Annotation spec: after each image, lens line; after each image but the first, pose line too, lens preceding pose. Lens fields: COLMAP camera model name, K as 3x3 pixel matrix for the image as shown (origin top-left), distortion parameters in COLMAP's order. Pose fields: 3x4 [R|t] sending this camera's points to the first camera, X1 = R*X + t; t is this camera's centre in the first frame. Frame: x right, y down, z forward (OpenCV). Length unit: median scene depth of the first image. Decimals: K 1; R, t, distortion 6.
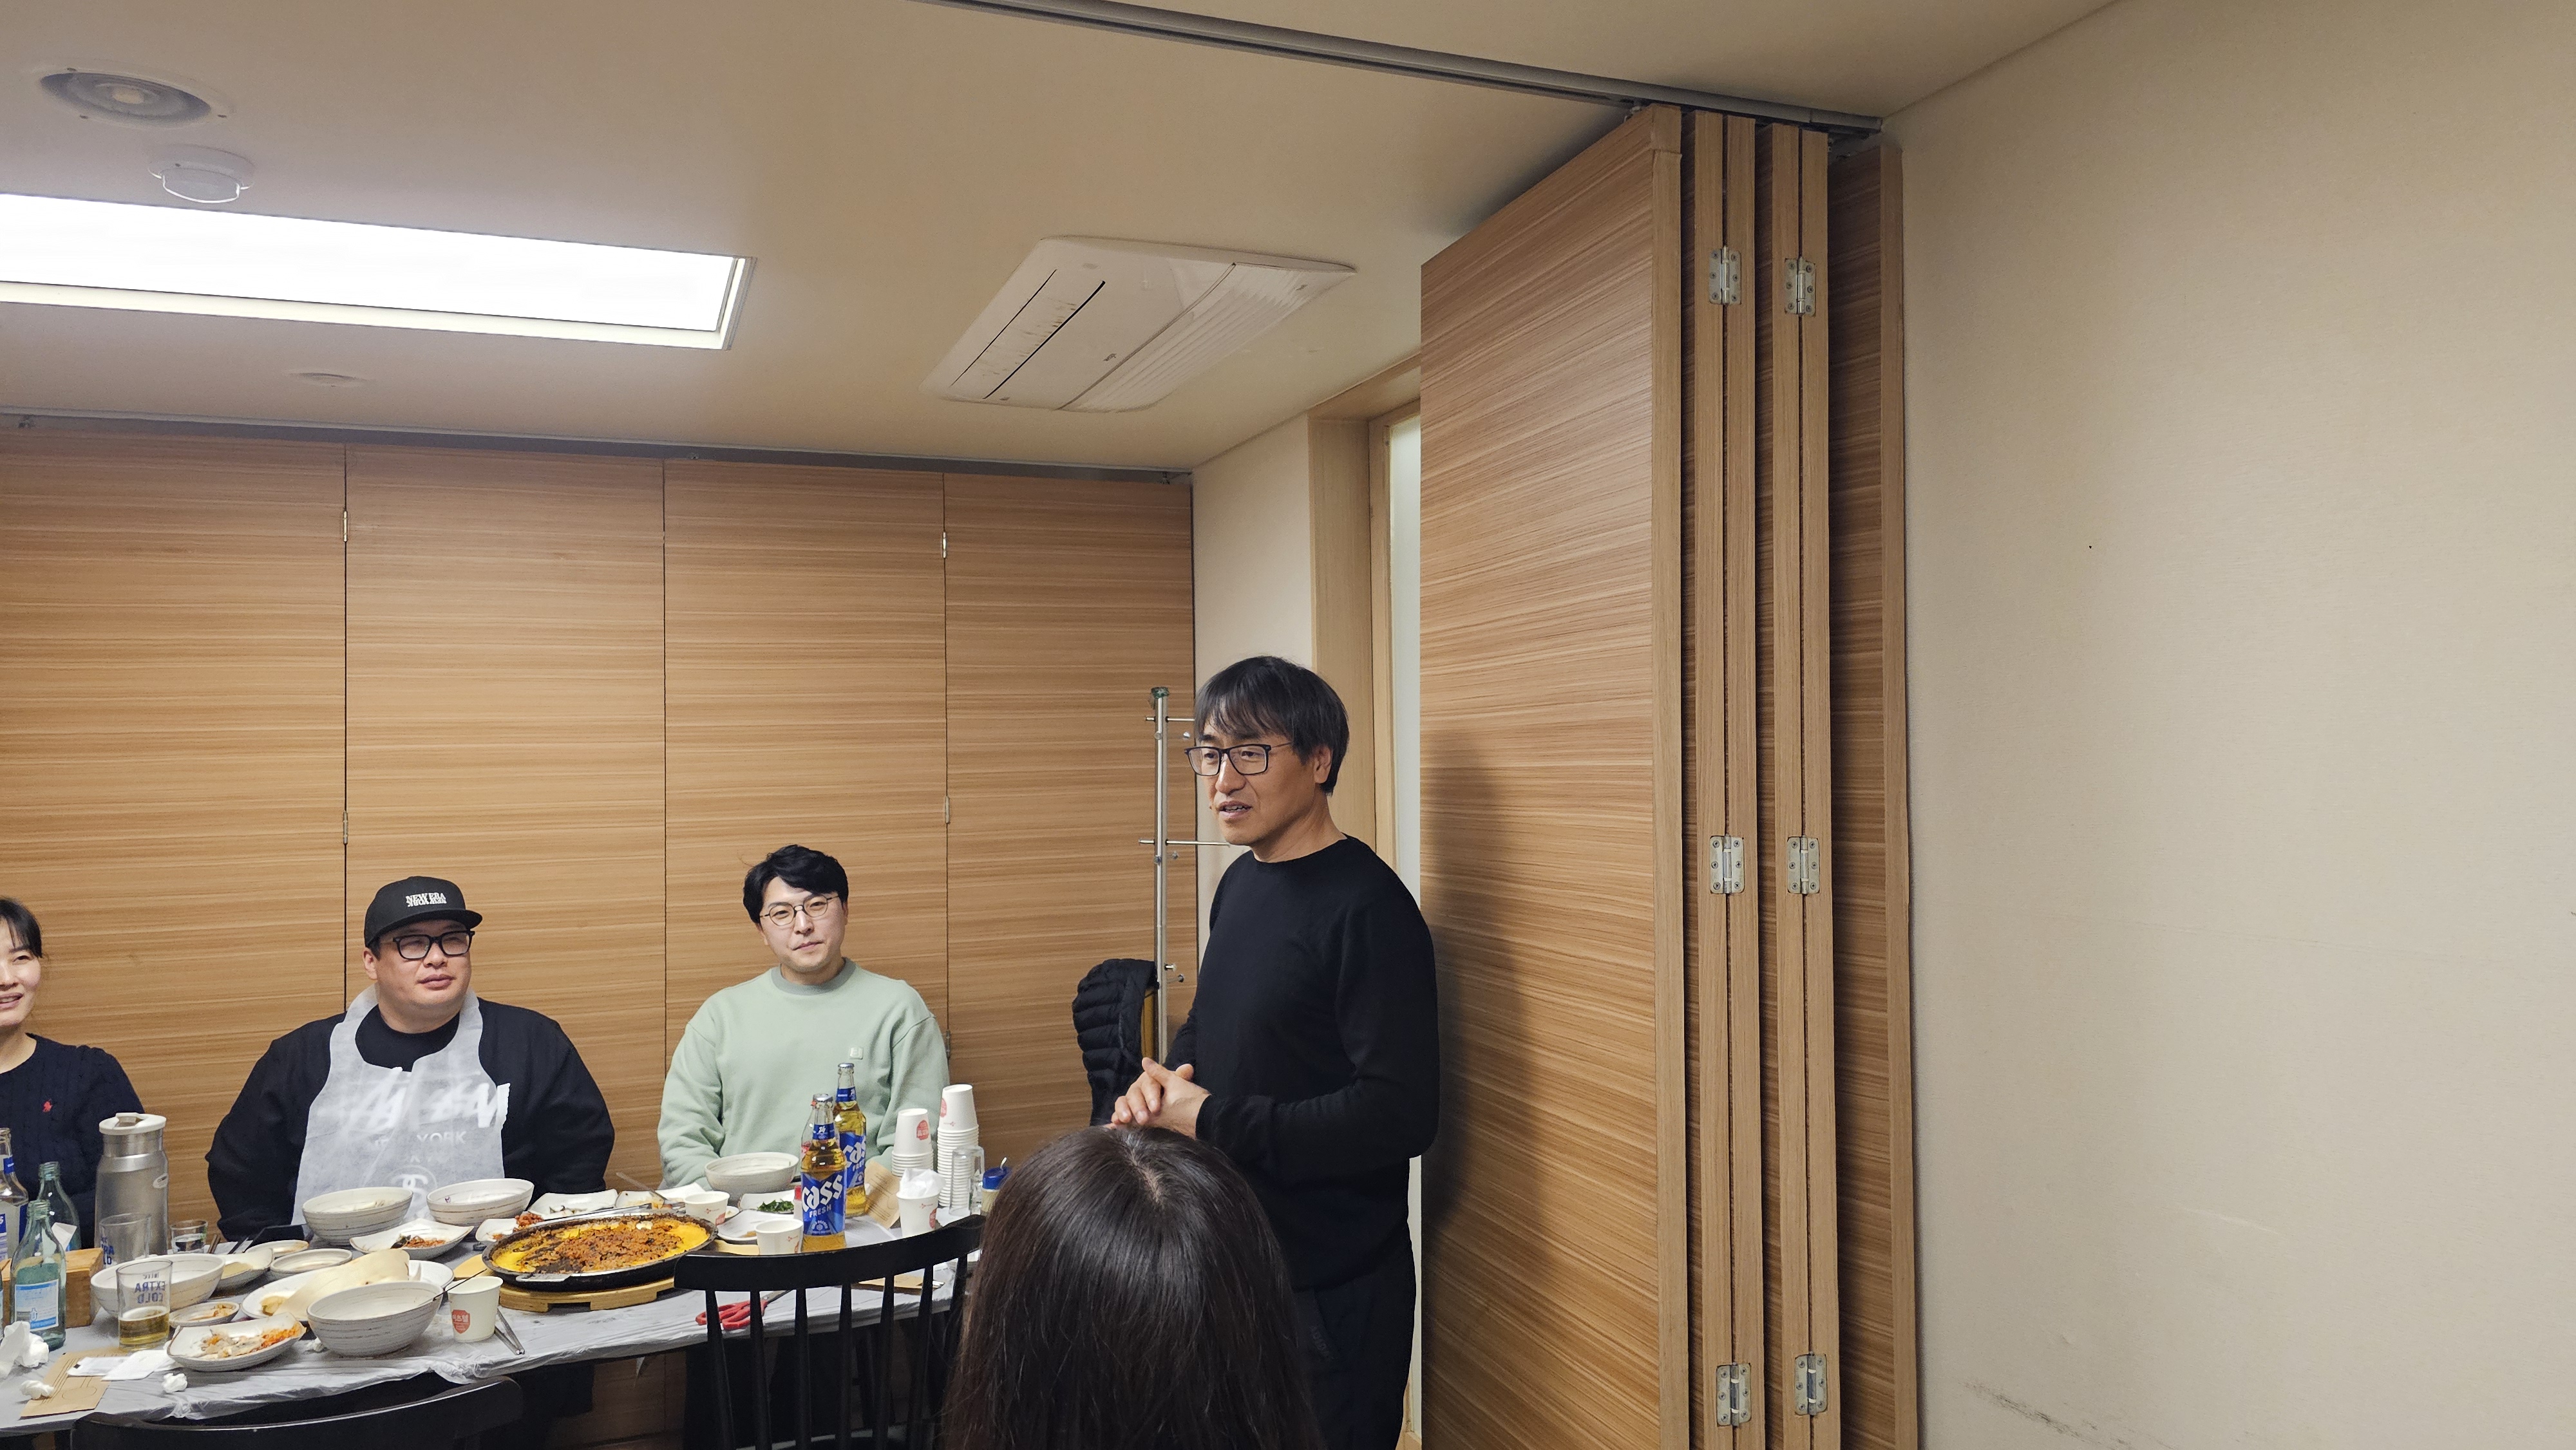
lens RADIAL K [[1678.0, 0, 1306.9], [0, 1678.0, 741.2], [0, 0, 1]] dist [0.028799, -0.028556]
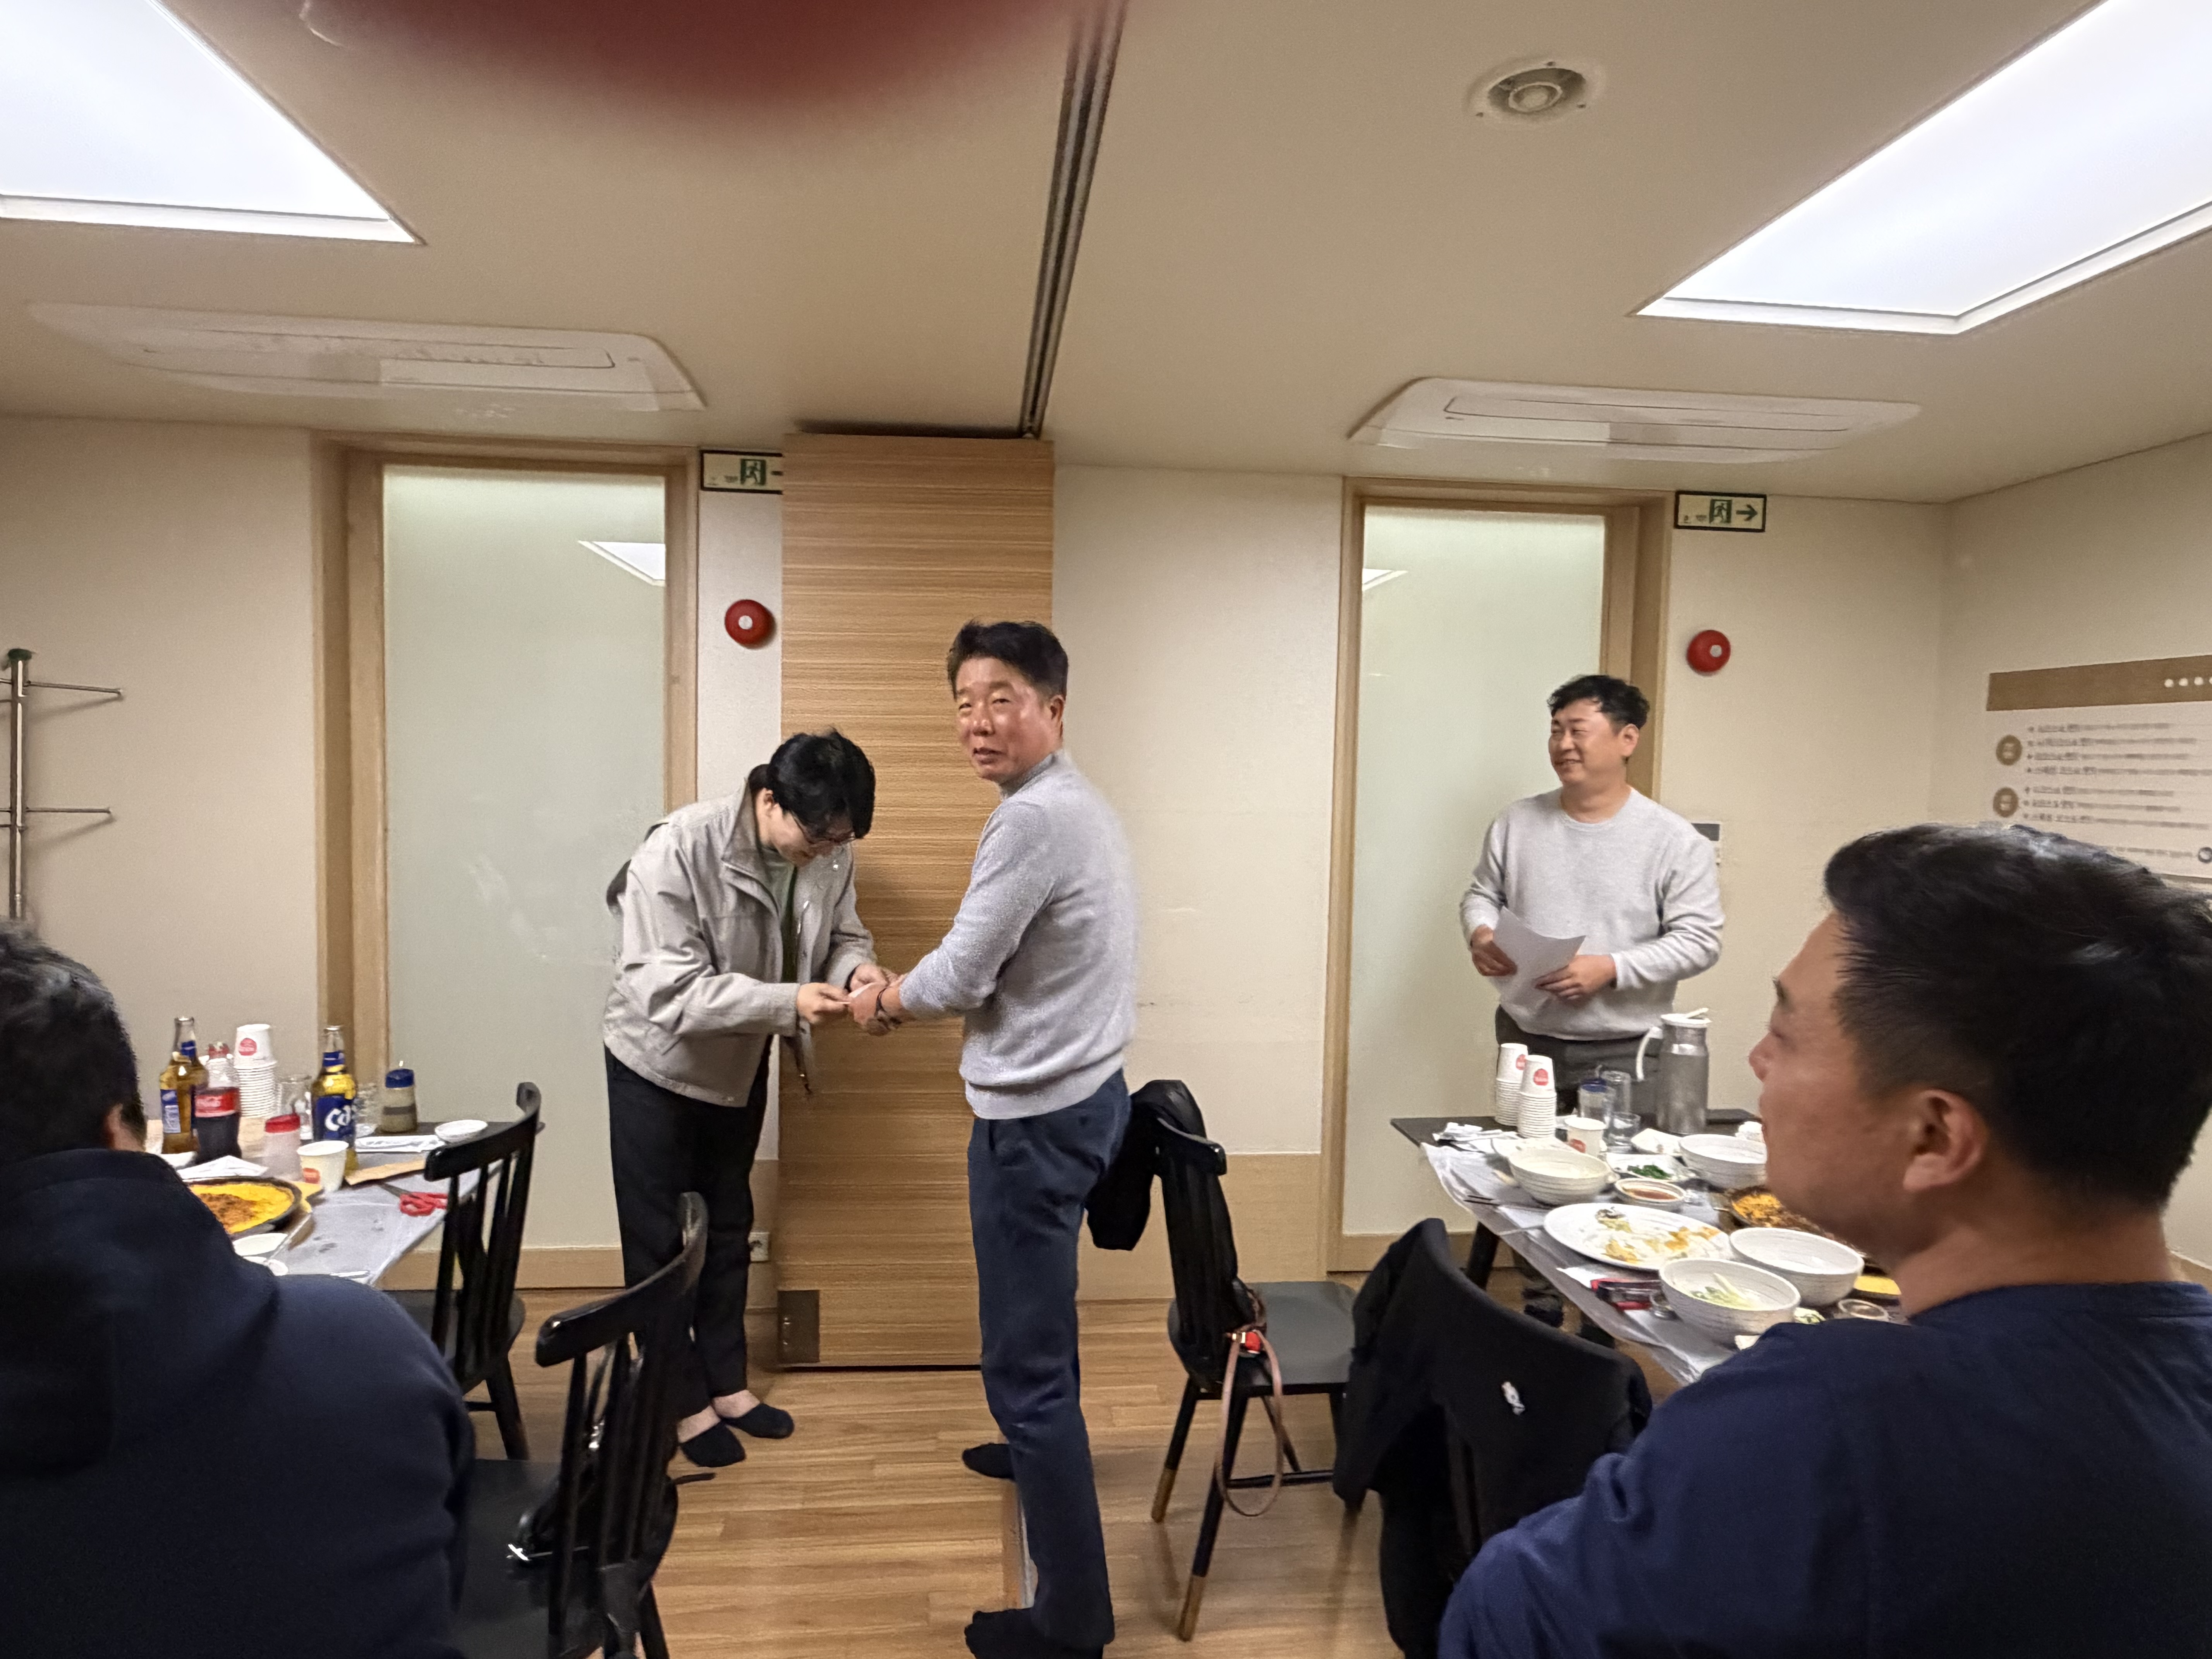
lens RADIAL K [[1242.5, 0, 1099.5], [0, 1242.5, 836.8], [0, 0, 1]] dist [-0.003085, 0.005151]
pose [[0.290954, -0.031030, 0.956234, -0.932495], [-0.031879, 0.998604, 0.042105, 0.041090], [-0.956206, -0.042735, 0.289558, 0.313514]]
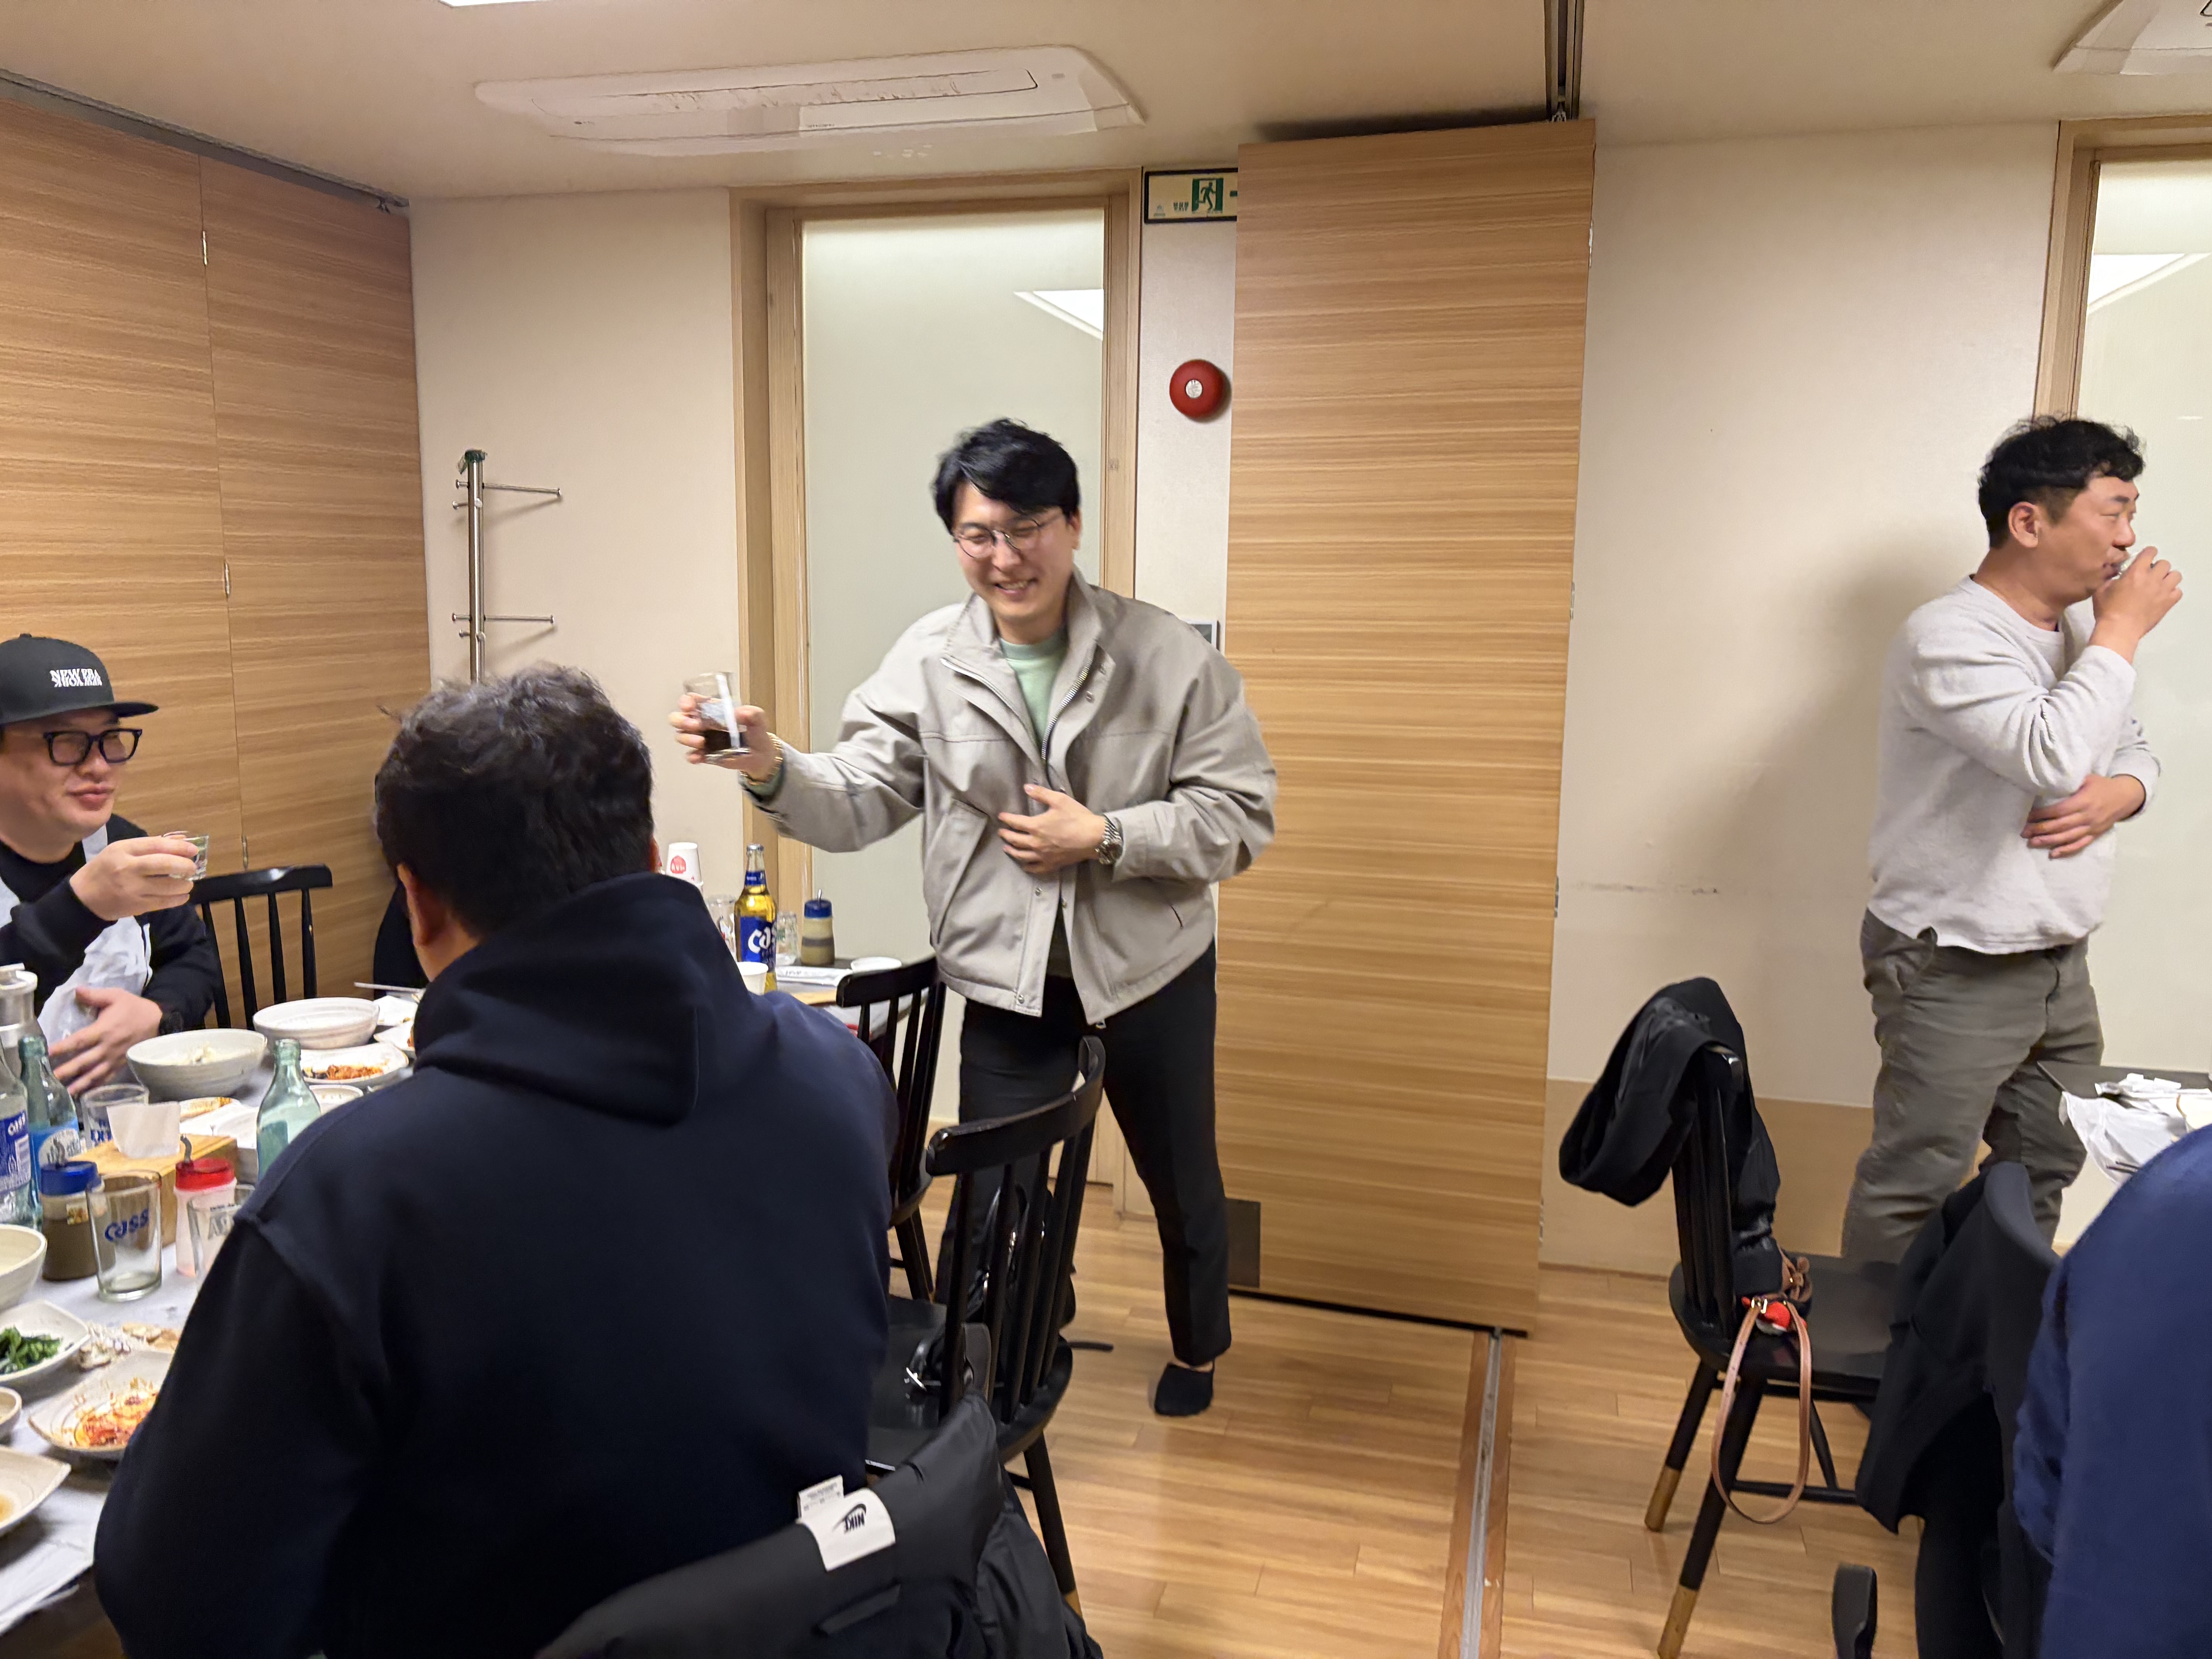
lens RADIAL K [[1704.4, 0, 1079.6], [0, 1704.4, 834.4], [0, 0, 1]] dist [0.049681, -0.057071]
pose [[0.619413, -0.100292, 0.778633, -1.012531], [-0.028665, 0.988256, 0.150096, 0.041360], [-0.784542, -0.115291, 0.609264, 0.207887]]
